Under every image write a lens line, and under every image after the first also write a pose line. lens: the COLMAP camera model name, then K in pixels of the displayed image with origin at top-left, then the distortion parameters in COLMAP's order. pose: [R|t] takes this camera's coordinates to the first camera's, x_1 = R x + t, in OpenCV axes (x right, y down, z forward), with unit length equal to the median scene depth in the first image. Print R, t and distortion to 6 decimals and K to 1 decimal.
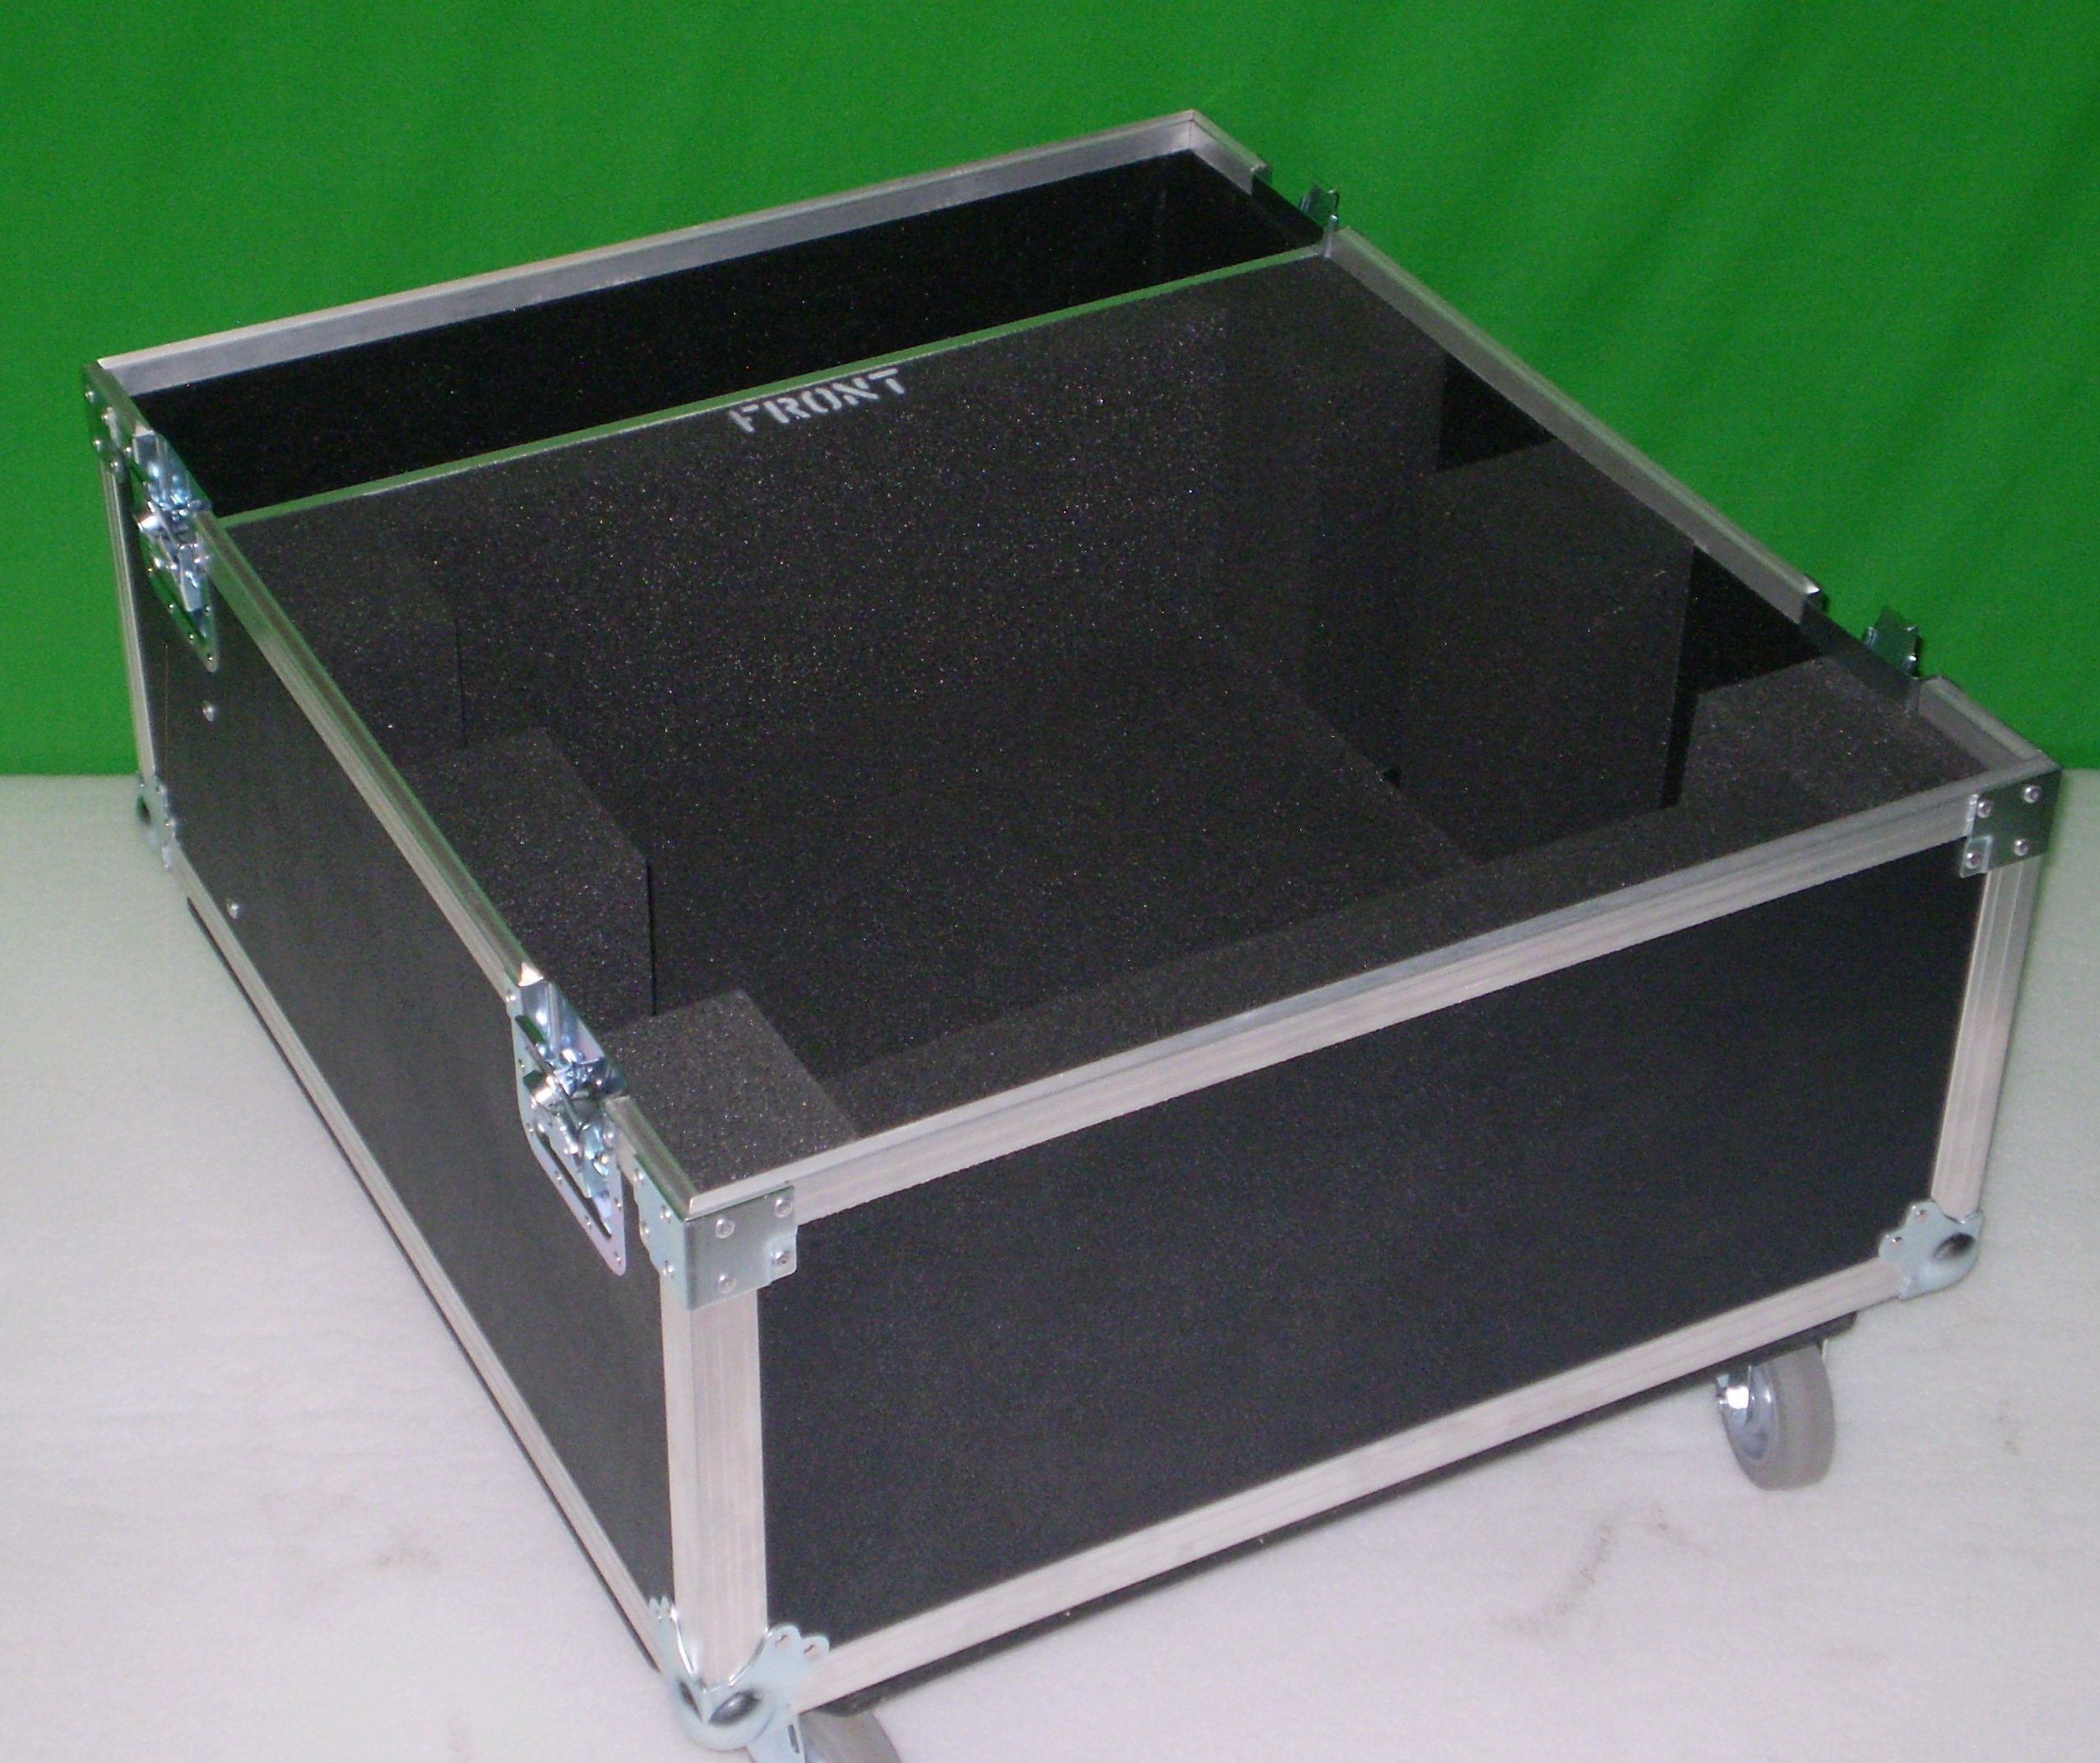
lens RADIAL K [[4084.5, 0, 1050.0], [0, 4084.5, 881.5], [0, 0, 1]] dist [0.239176, -0.028365]
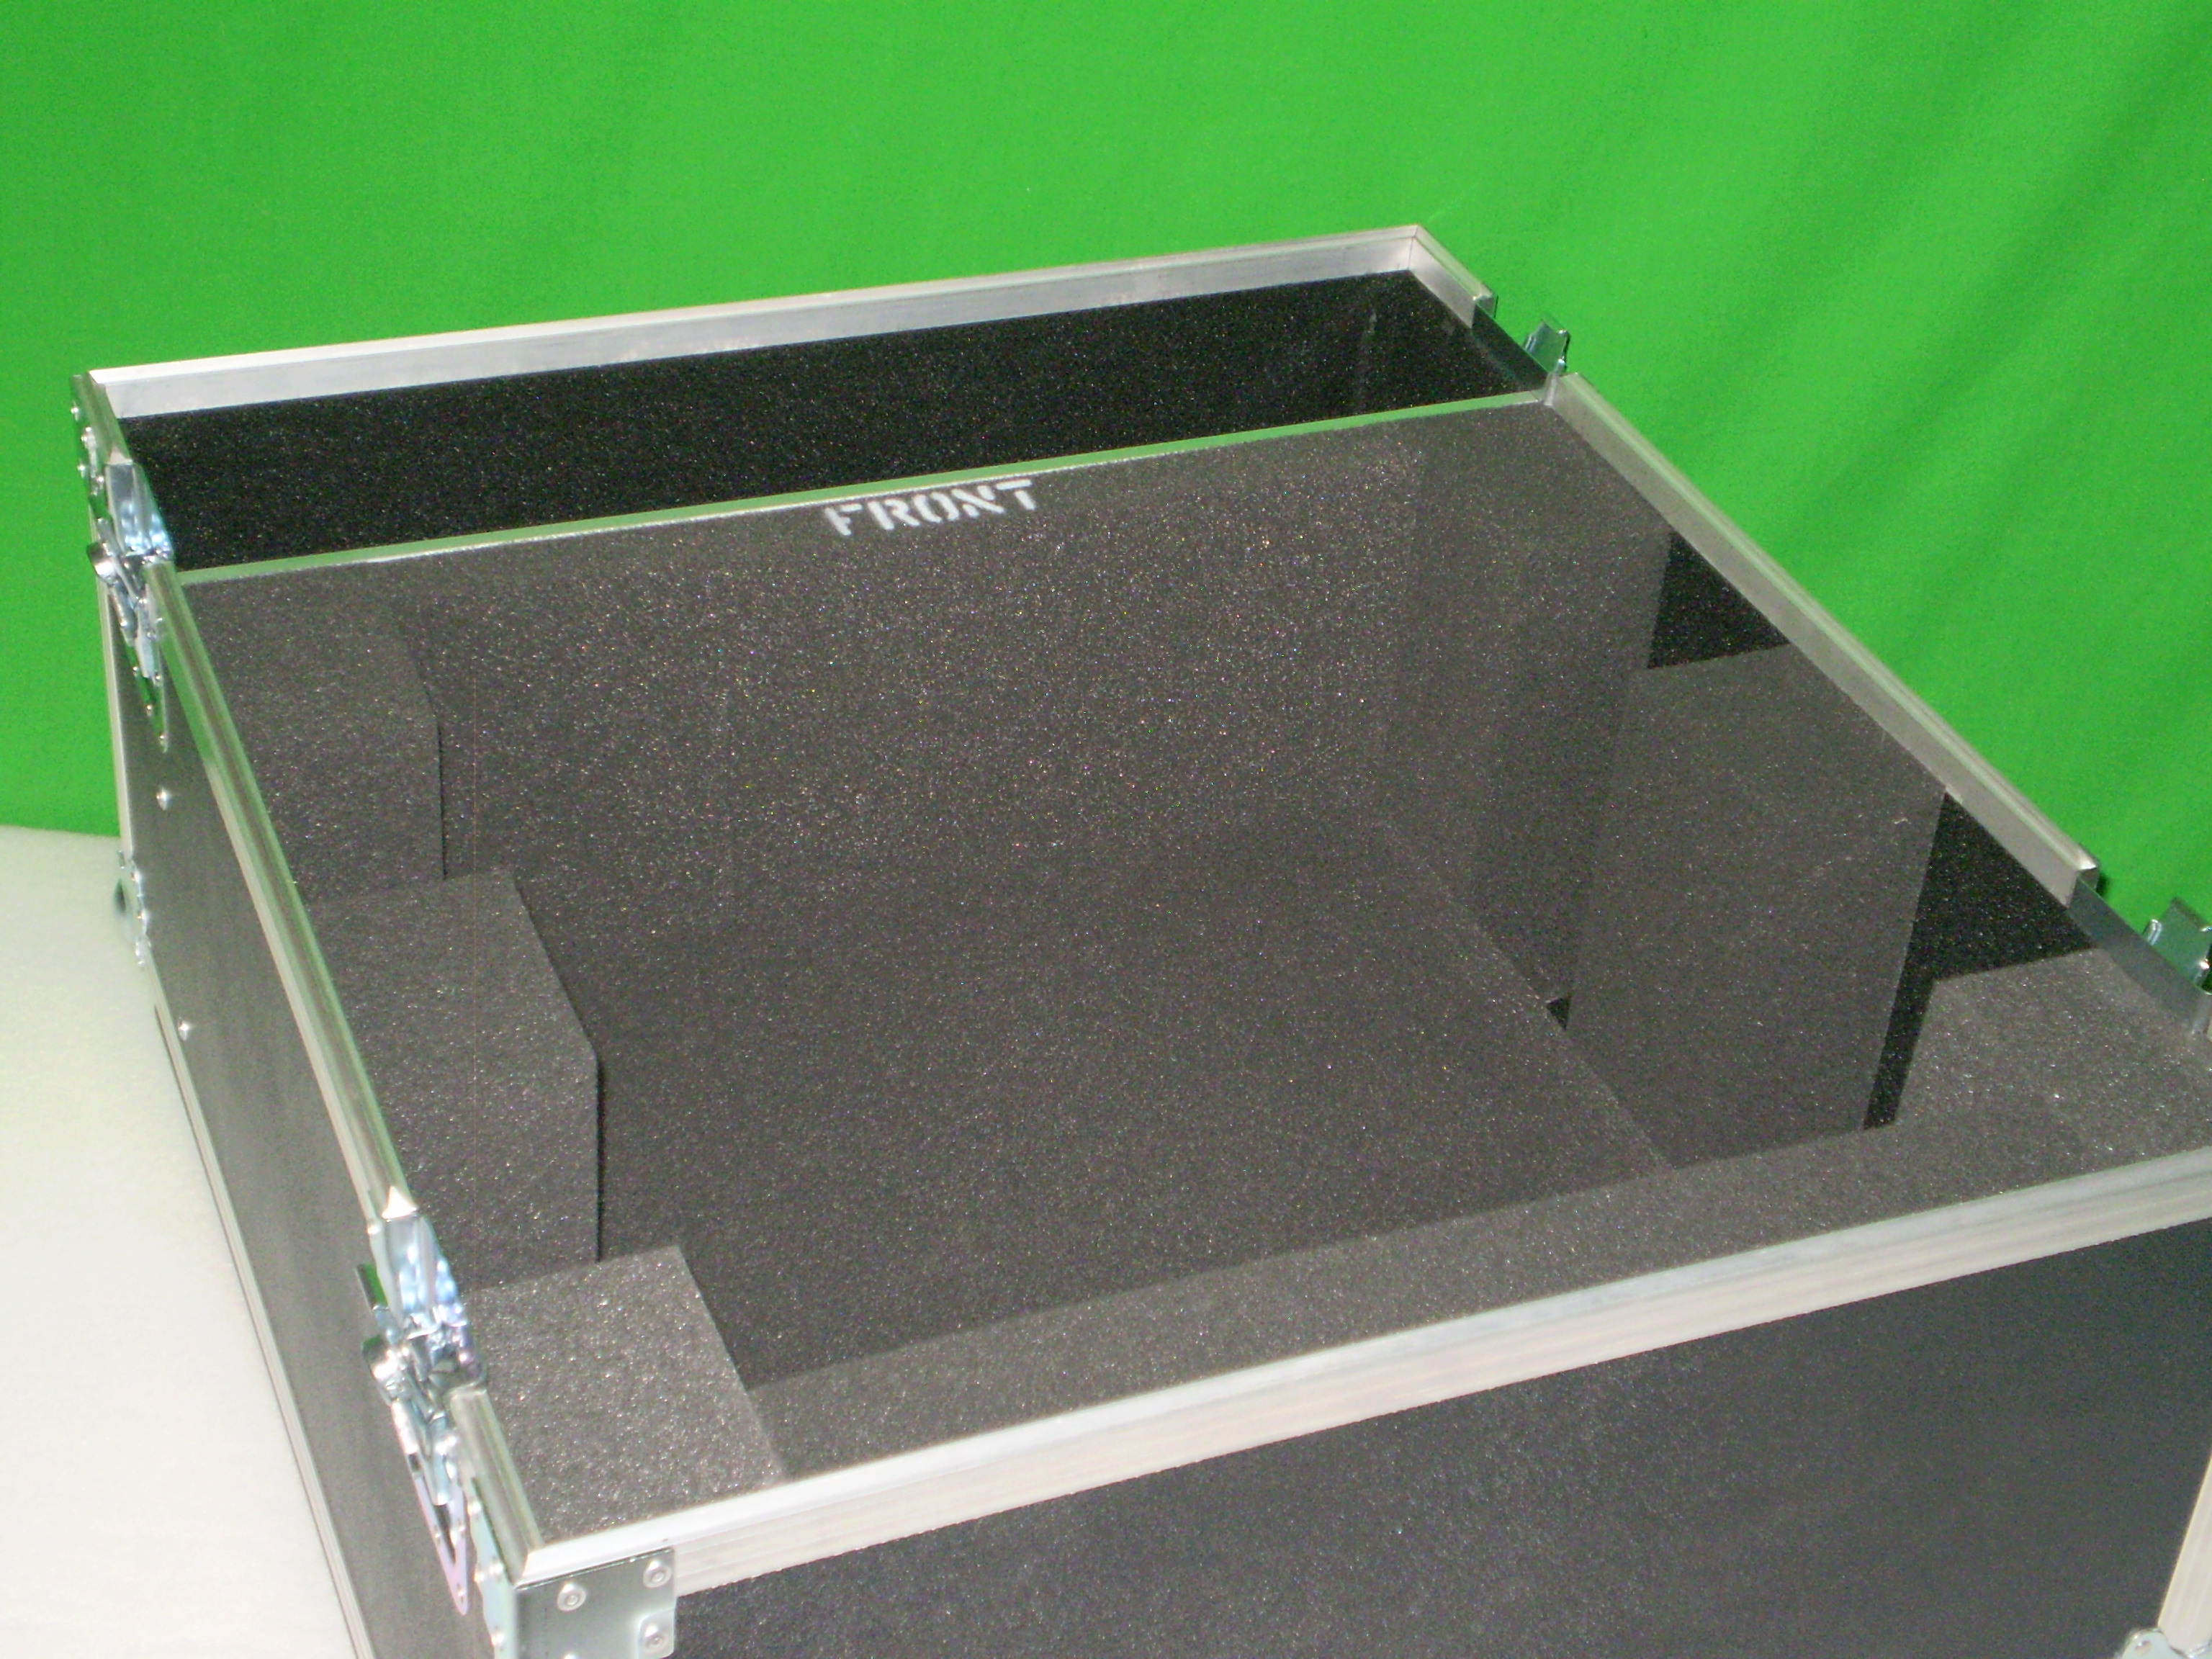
lens RADIAL K [[3582.8, 0, 1257.0], [0, 3582.8, 937.5], [0, 0, 1]] dist [0.247927, -0.562234]
pose [[0.994396, 0.105184, -0.010613, 0.027909], [-0.105231, 0.994440, -0.003948, -0.032629], [0.010138, 0.005042, 0.999936, 0.253828]]
